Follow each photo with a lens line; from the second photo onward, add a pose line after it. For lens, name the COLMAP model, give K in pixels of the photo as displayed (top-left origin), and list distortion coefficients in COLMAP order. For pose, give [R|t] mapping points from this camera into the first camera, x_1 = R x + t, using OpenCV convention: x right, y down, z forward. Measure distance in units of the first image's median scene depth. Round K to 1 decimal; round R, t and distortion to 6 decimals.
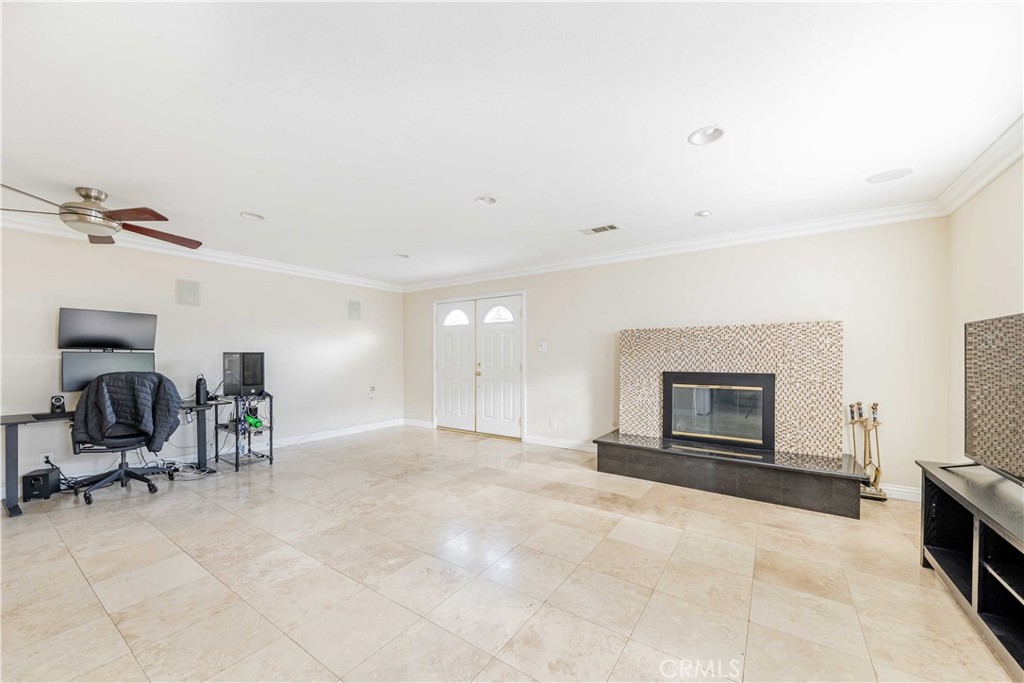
lens RADIAL K [[384.4, 0, 511.5], [0, 384.4, 359.0], [0, 0, 1]] dist [-0.000387, -0.000092]
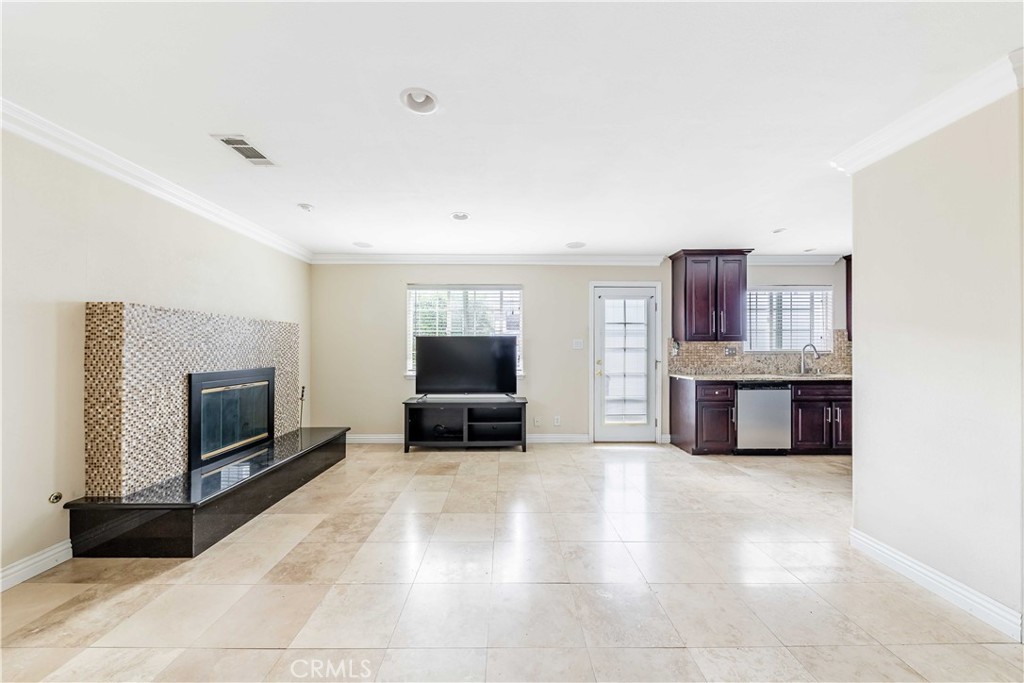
lens RADIAL K [[365.8, 0, 511.8], [0, 365.8, 347.4], [0, 0, 1]] dist [0.000265, -0.000044]
pose [[-0.578838, 0.007463, 0.815408, -0.558774], [0.007151, 0.999966, -0.004076, -0.009345], [-0.815411, 0.003472, -0.578872, 1.081720]]
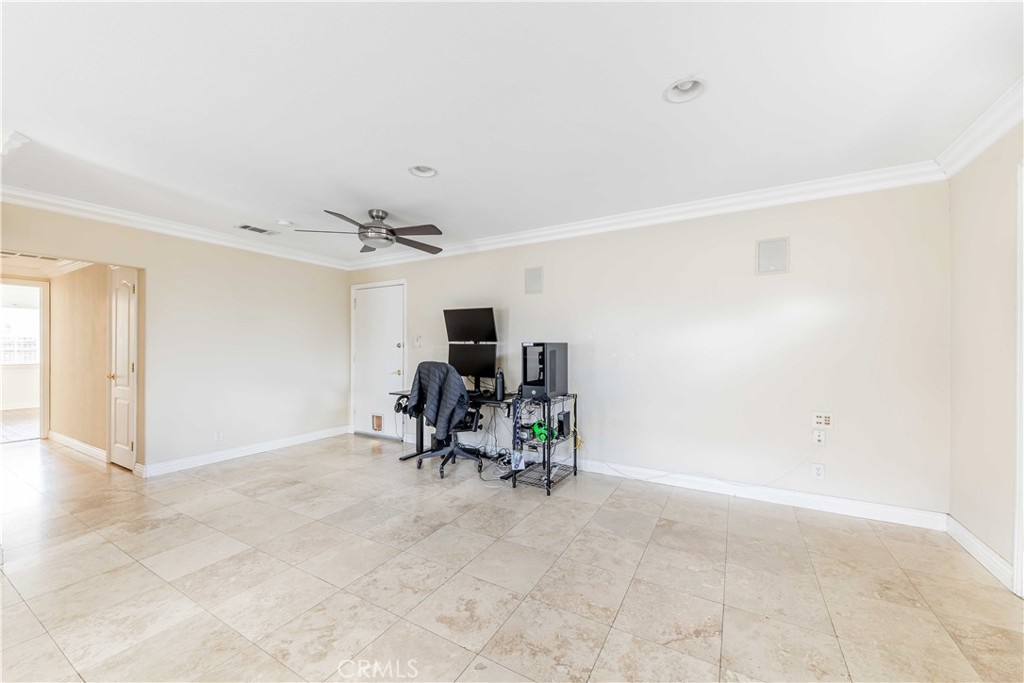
lens RADIAL K [[387.4, 0, 500.1], [0, 387.4, 343.0], [0, 0, 1]] dist [0.000114, -0.000248]
pose [[0.059336, -0.003452, -0.998232, 0.139057], [-0.003945, 0.999985, -0.003692, -0.017558], [0.998230, 0.004157, 0.059321, 1.114872]]
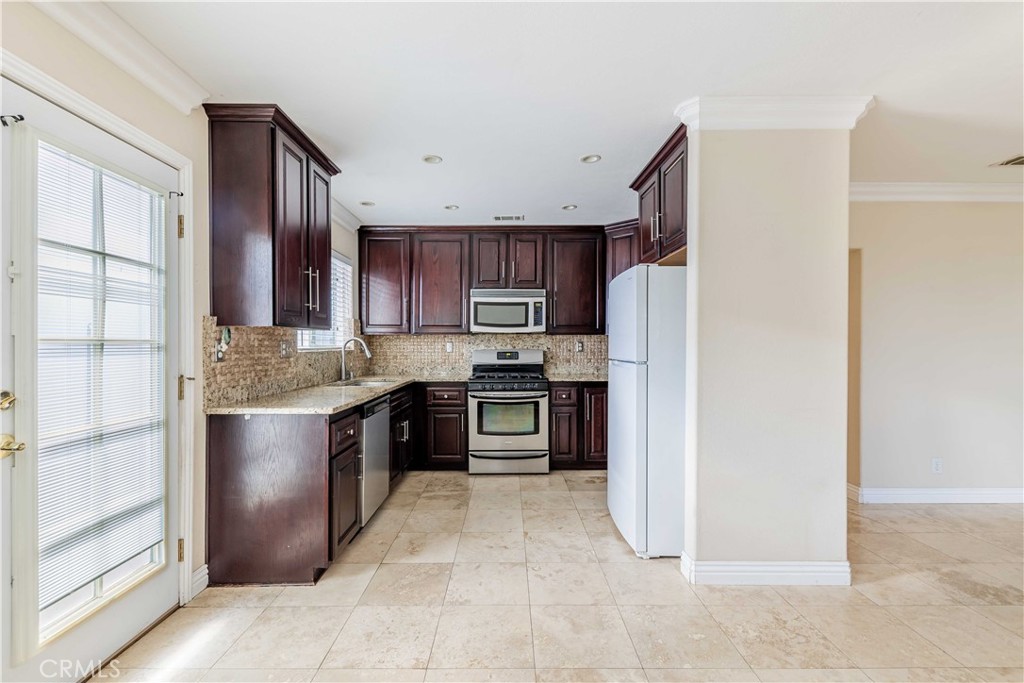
lens RADIAL K [[447.2, 0, 510.2], [0, 447.2, 346.0], [0, 0, 1]] dist [0.001363, -0.000007]
pose [[-0.822410, 0.003983, -0.568881, 0.242749], [-0.001488, 0.999957, 0.009154, -0.008204], [0.568893, 0.008375, -0.822369, 0.579236]]
